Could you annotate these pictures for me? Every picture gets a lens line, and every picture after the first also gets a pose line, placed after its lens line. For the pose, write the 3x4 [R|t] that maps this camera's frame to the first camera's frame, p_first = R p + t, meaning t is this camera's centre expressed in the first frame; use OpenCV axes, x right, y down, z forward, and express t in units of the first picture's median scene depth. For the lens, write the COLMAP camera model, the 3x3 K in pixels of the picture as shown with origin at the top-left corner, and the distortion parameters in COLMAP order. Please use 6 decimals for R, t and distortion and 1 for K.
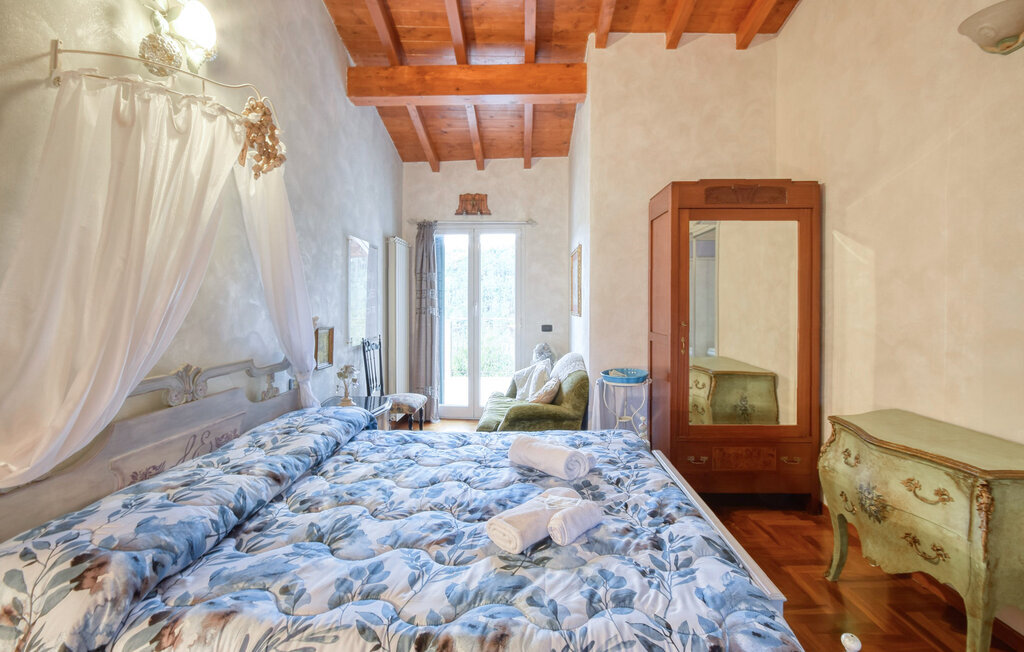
lens RADIAL K [[468.2, 0, 497.0], [0, 468.2, 292.8], [0, 0, 1]] dist [0.009885, -0.012577]
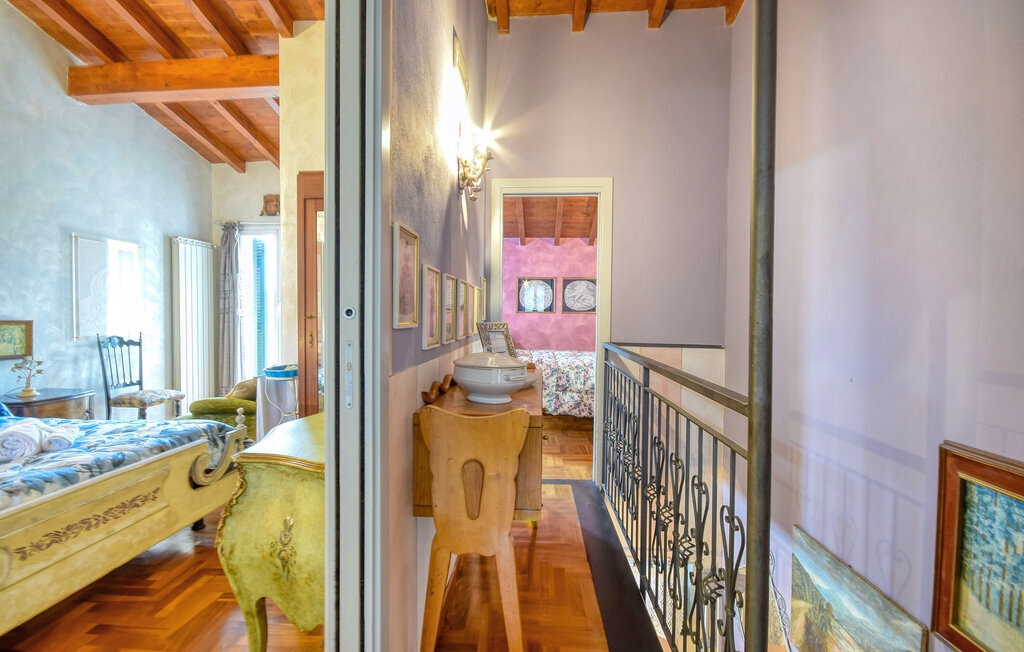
lens RADIAL K [[452.7, 0, 512.0], [0, 452.7, 326.0], [0, 0, 1]] dist [0.000155, -0.011351]
pose [[0.999395, 0.006039, -0.034241, 0.870737], [-0.004483, 0.998962, 0.045333, 0.042229], [0.034480, -0.045153, 0.998385, 0.059402]]
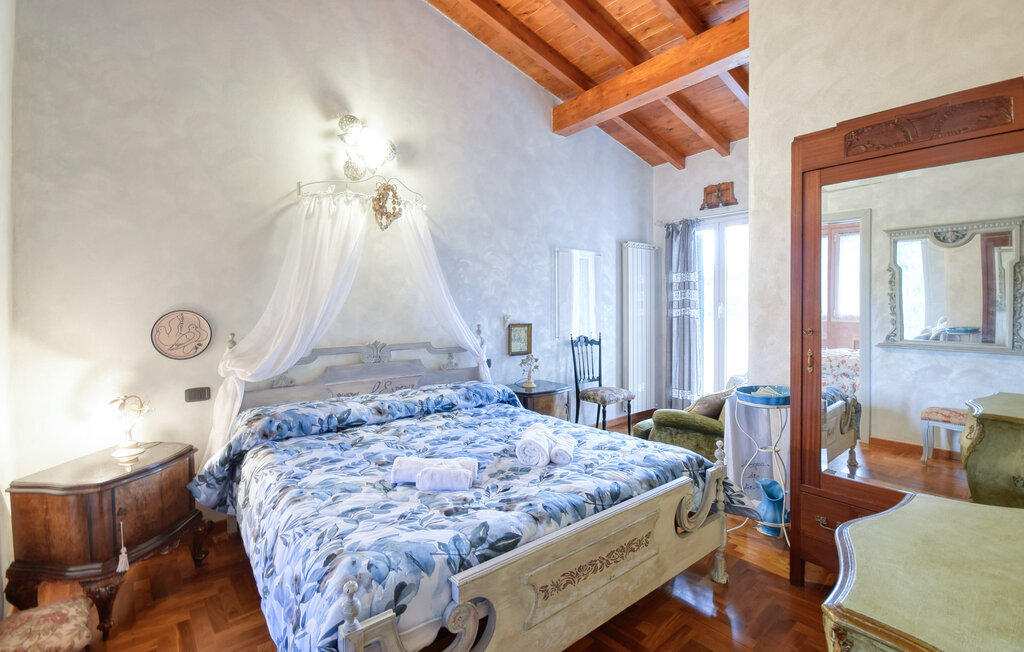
lens RADIAL K [[459.5, 0, 510.7], [0, 459.5, 303.1], [0, 0, 1]] dist [-0.003079, -0.000307]
pose [[0.644537, -0.006930, -0.764542, 0.648148], [0.021938, 0.999715, 0.009433, 0.005510], [0.764258, -0.022853, 0.644505, 0.192178]]
